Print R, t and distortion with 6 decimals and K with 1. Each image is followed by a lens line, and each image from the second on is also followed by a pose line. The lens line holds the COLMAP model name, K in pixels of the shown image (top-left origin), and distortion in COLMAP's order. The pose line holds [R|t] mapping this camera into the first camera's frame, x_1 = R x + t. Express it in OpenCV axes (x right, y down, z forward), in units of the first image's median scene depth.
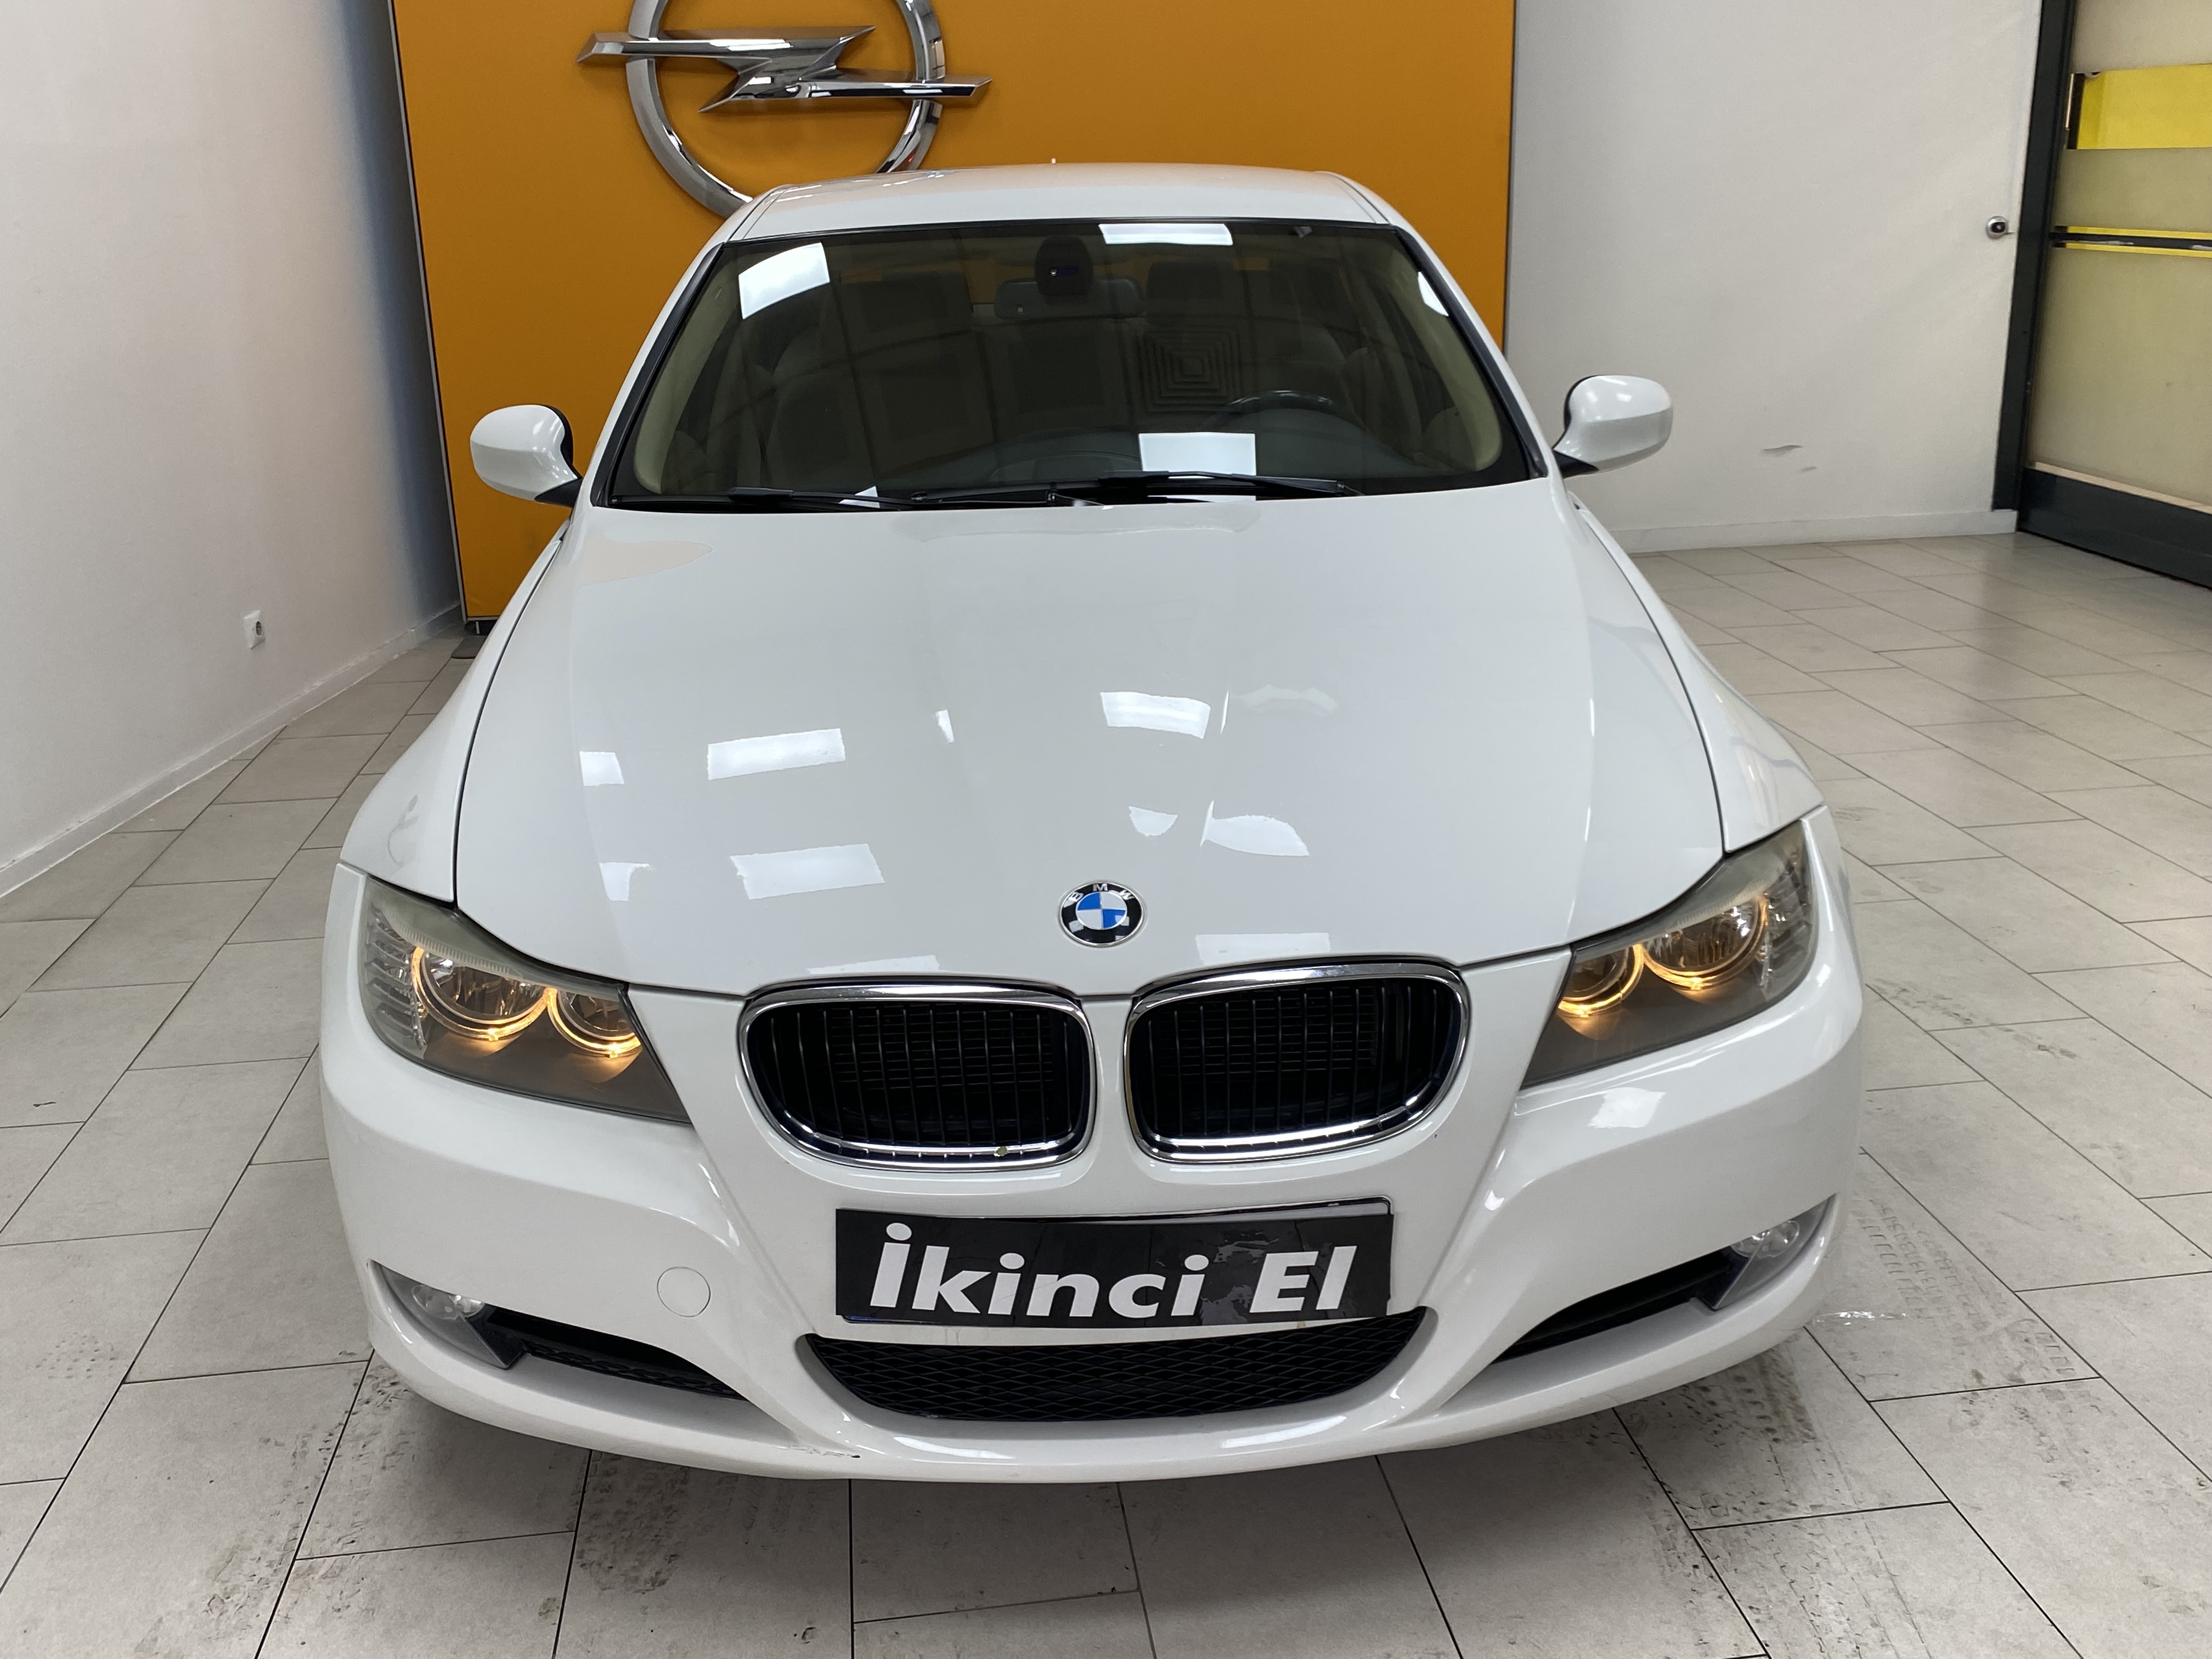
lens RADIAL K [[2084.6, 0, 1129.7], [0, 2084.6, 812.1], [0, 0, 1]] dist [0.000604, -0.007740]
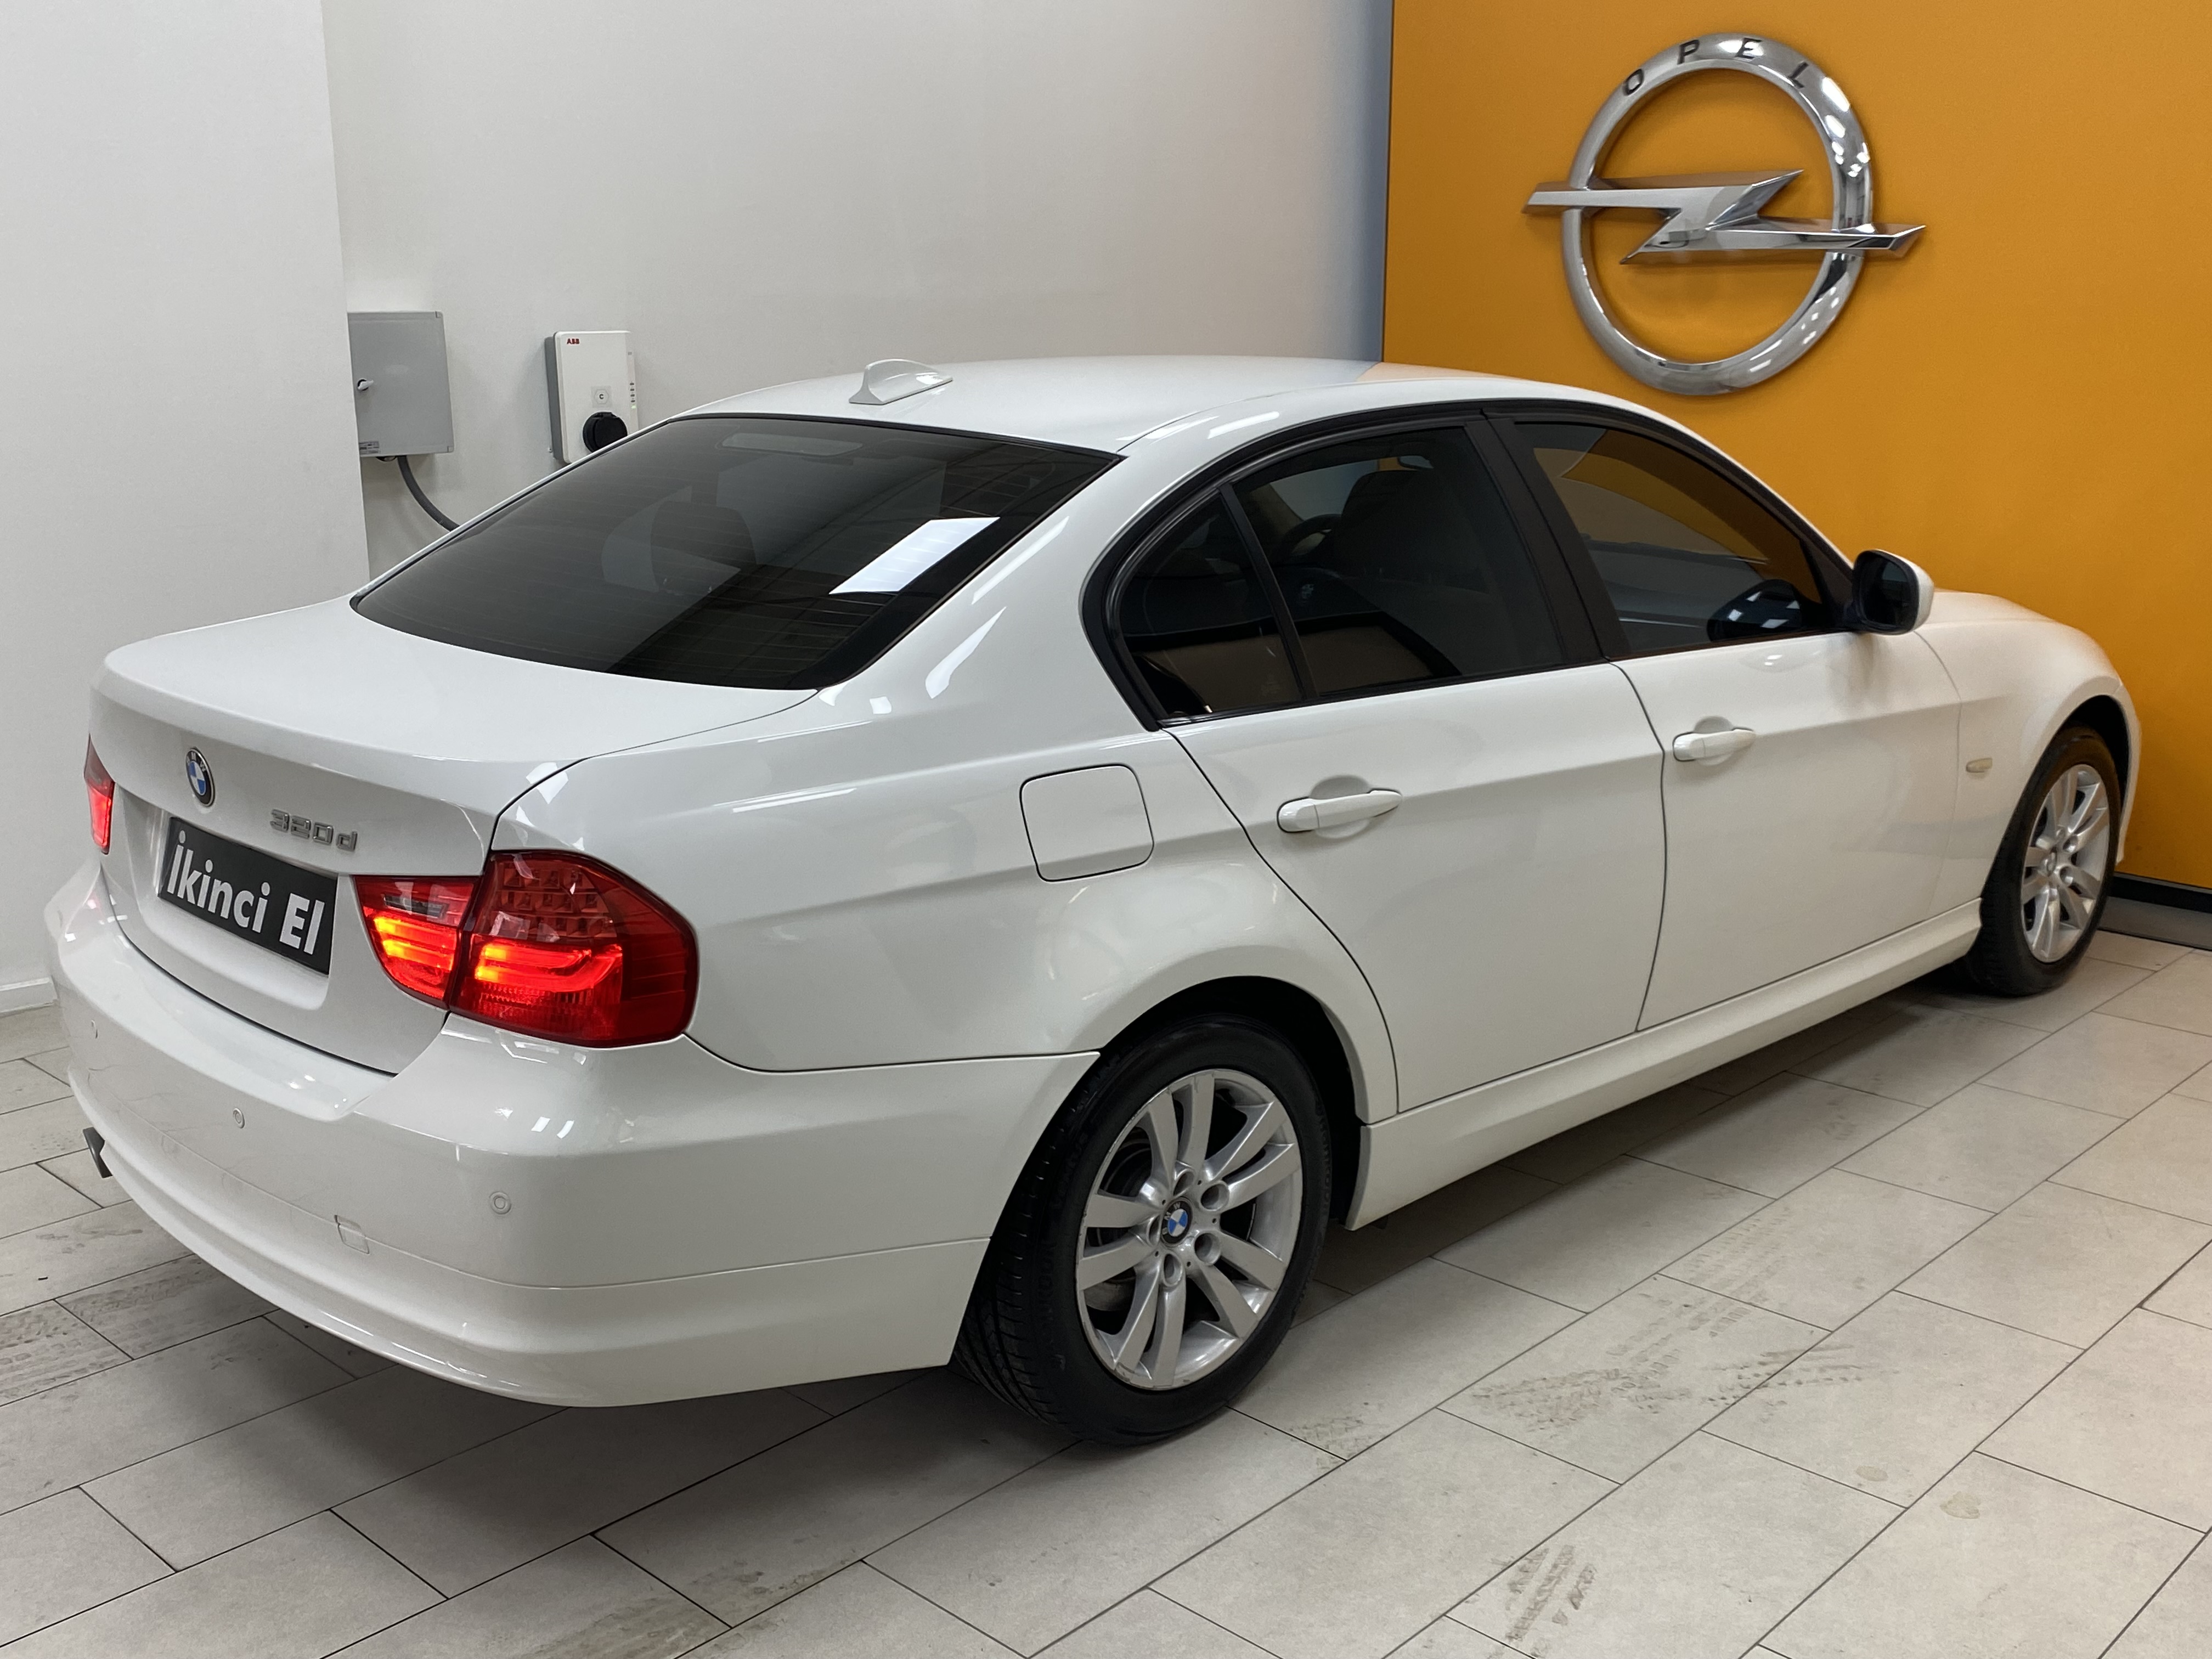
lens RADIAL K [[2191.7, 0, 1115.6], [0, 2191.7, 829.5], [0, 0, 1]] dist [0.036835, -0.037550]
pose [[0.620422, 0.207127, -0.756423, 0.466804], [-0.241621, 0.968062, 0.066900, -0.100573], [0.746121, 0.141261, 0.650653, 0.220194]]
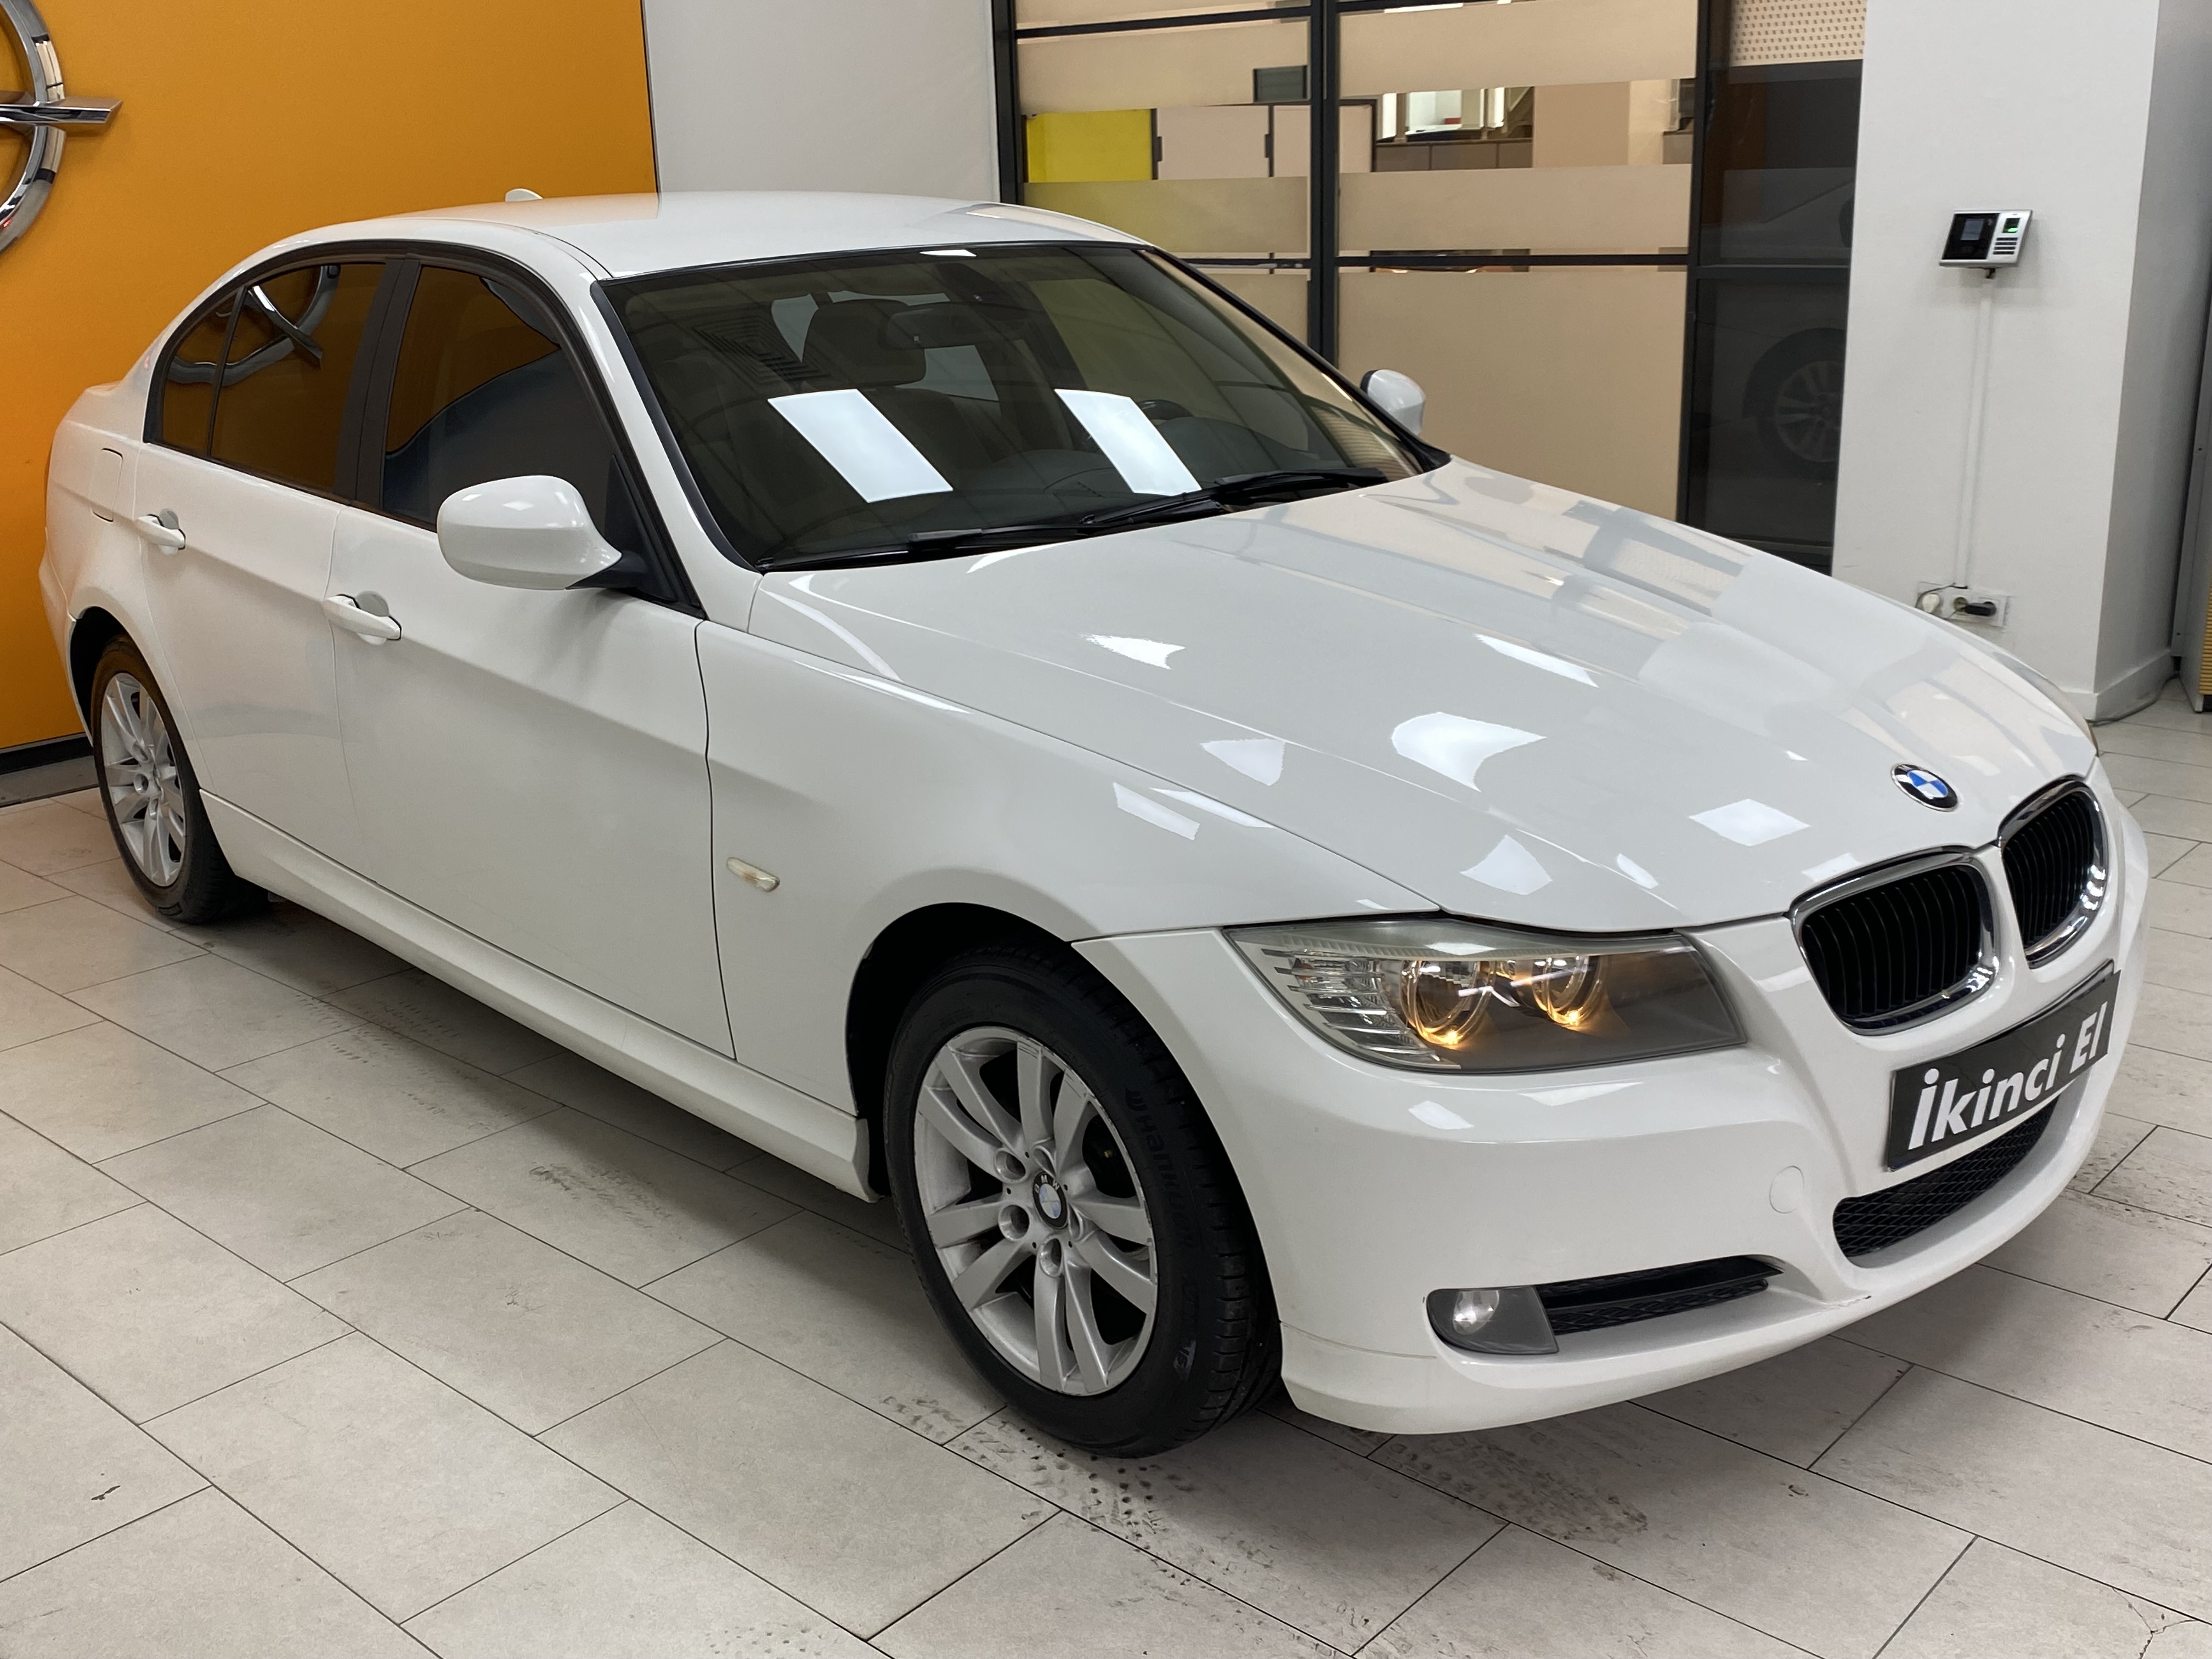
lens RADIAL K [[2191.7, 0, 1115.6], [0, 2191.7, 829.5], [0, 0, 1]] dist [0.036835, -0.037550]
pose [[0.764525, -0.186624, 0.616987, -0.374973], [0.203085, 0.978162, 0.044222, -0.025602], [-0.611766, 0.091492, 0.785730, 0.092954]]
